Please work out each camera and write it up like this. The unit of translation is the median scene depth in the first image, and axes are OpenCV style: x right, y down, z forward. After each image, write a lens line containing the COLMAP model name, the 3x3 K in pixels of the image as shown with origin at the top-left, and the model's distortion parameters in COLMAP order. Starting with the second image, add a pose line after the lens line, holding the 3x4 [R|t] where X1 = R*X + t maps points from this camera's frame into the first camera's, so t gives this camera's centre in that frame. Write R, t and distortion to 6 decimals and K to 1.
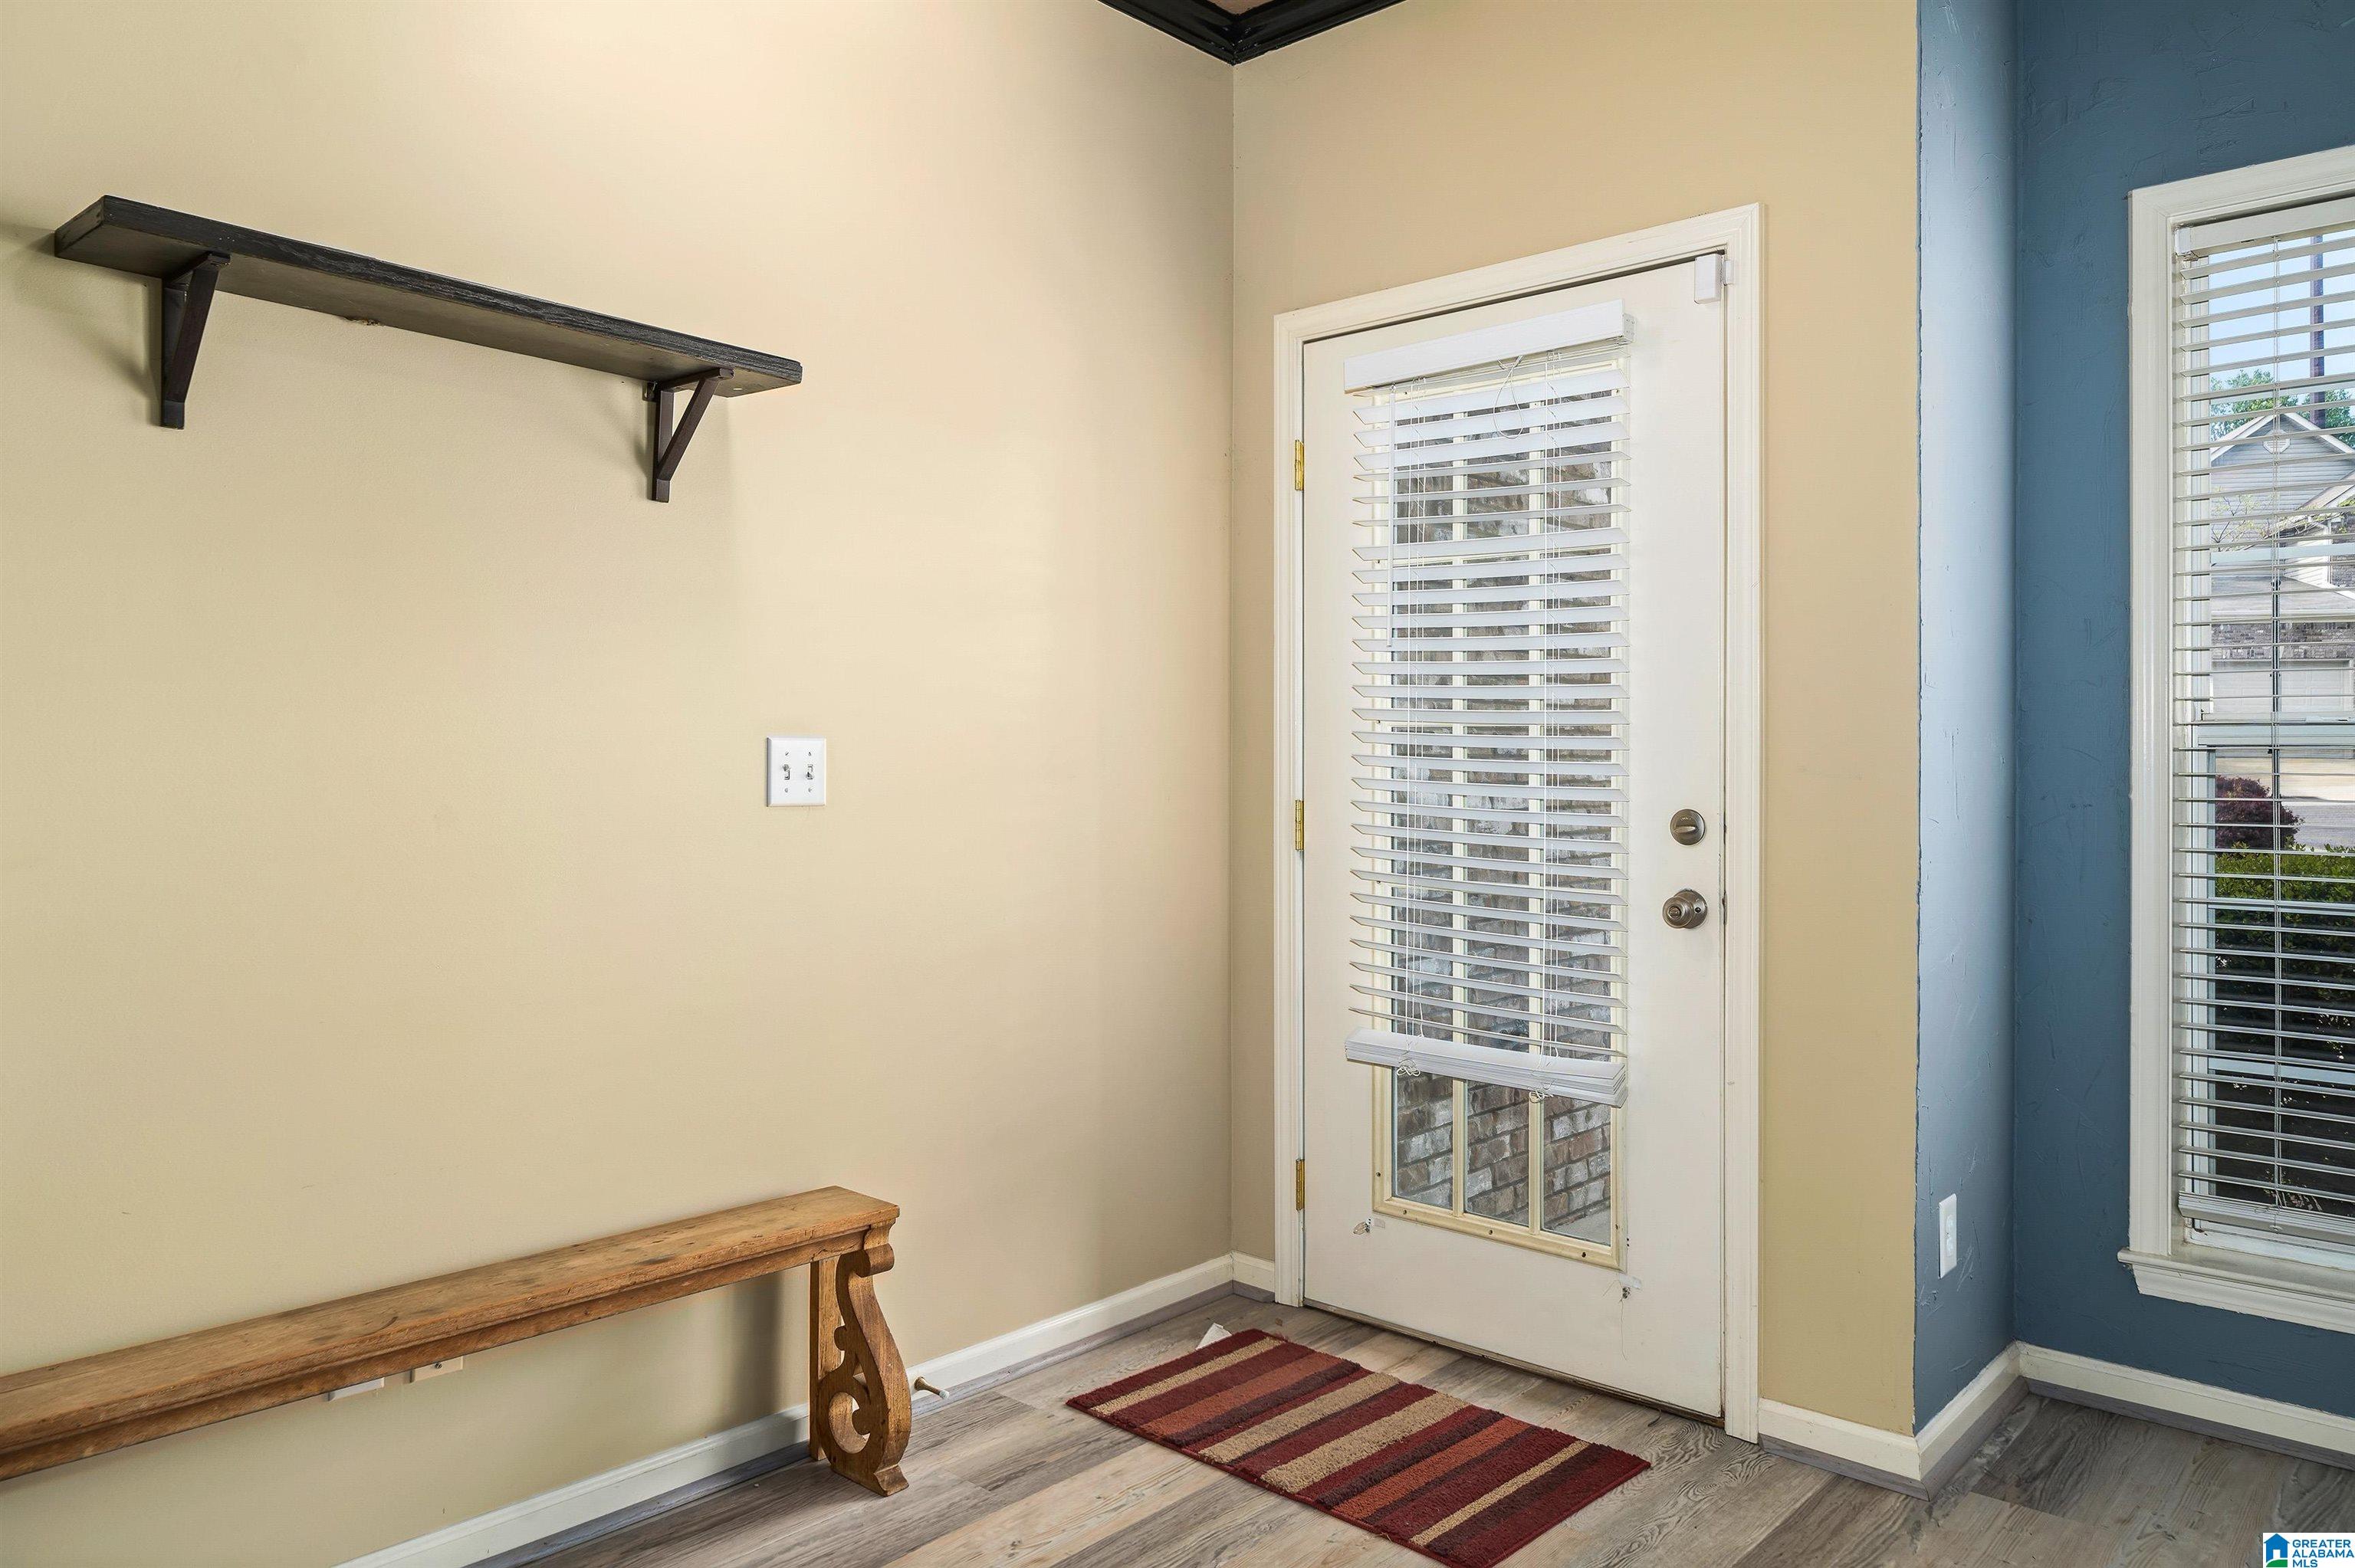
lens RADIAL K [[1628.6, 0, 1172.2], [0, 1628.6, 769.5], [0, 0, 1]] dist [0.000167, -0.000369]
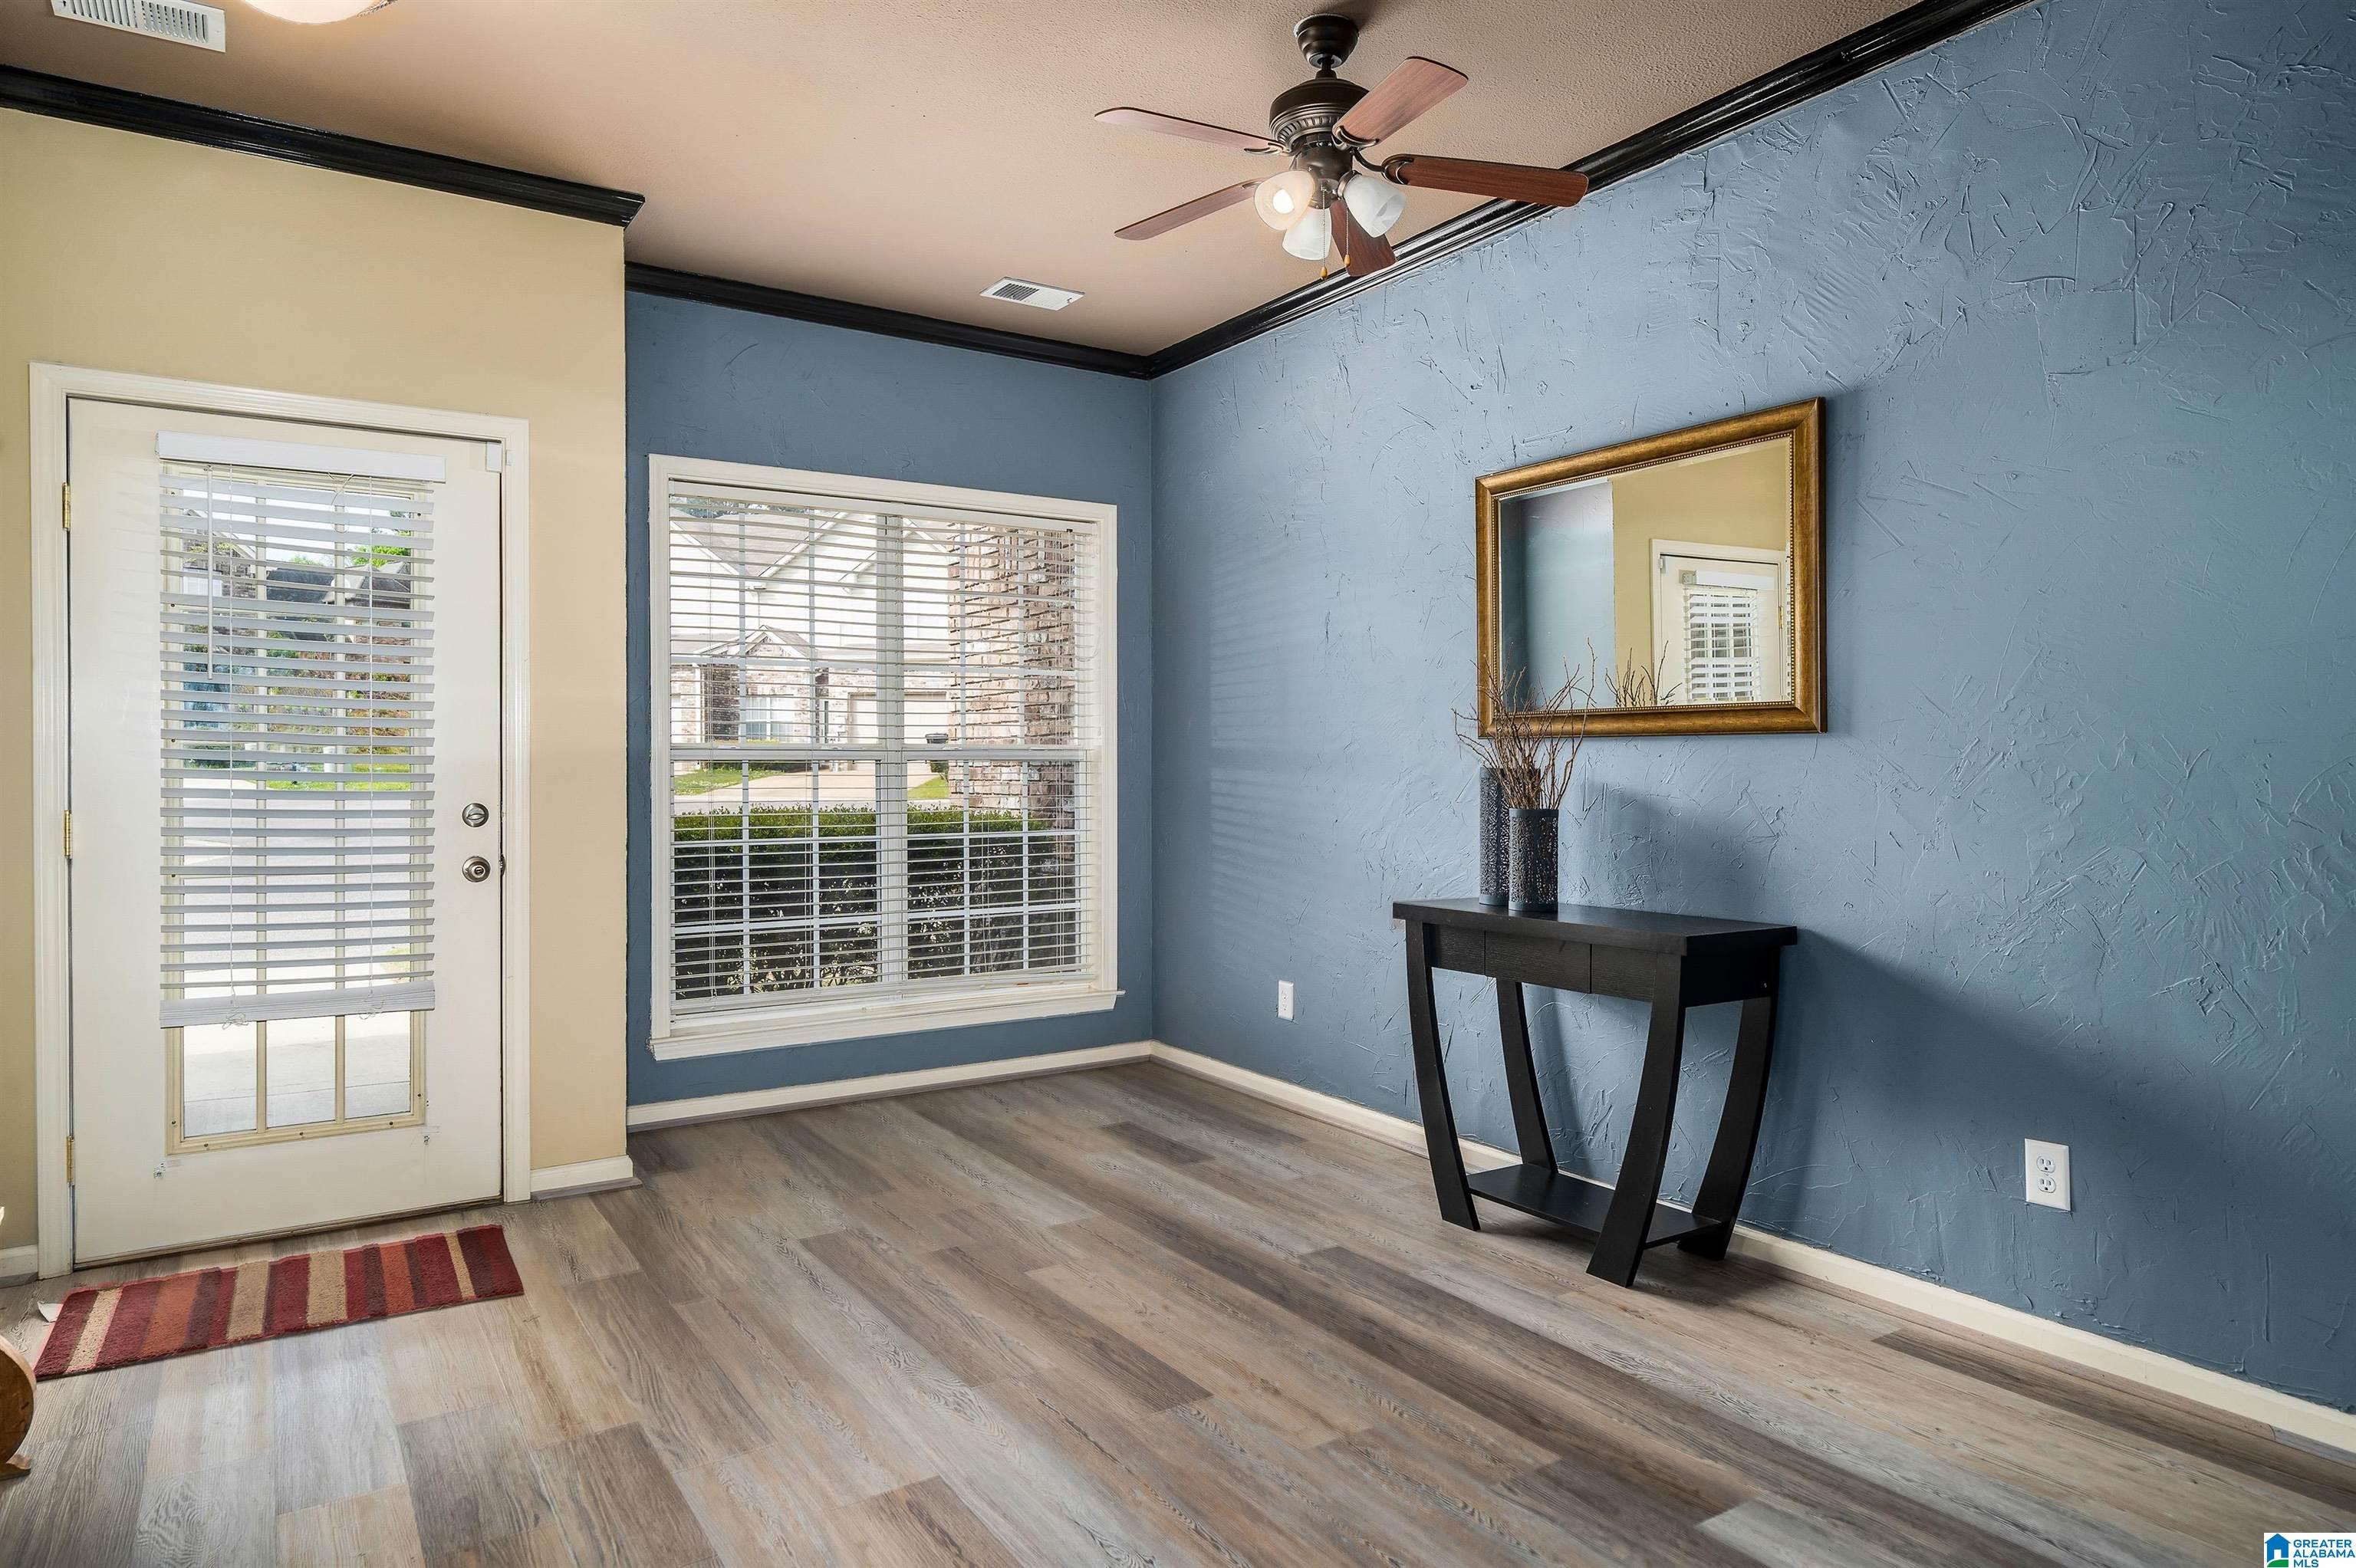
lens RADIAL K [[1406.1, 0, 1172.9], [0, 1406.1, 769.9], [0, 0, 1]] dist [0.002090, 0.000387]
pose [[0.245836, -0.006636, 0.969289, -0.812284], [0.013619, 0.999902, 0.003391, -0.002117], [-0.969216, 0.012367, 0.245902, 0.048892]]
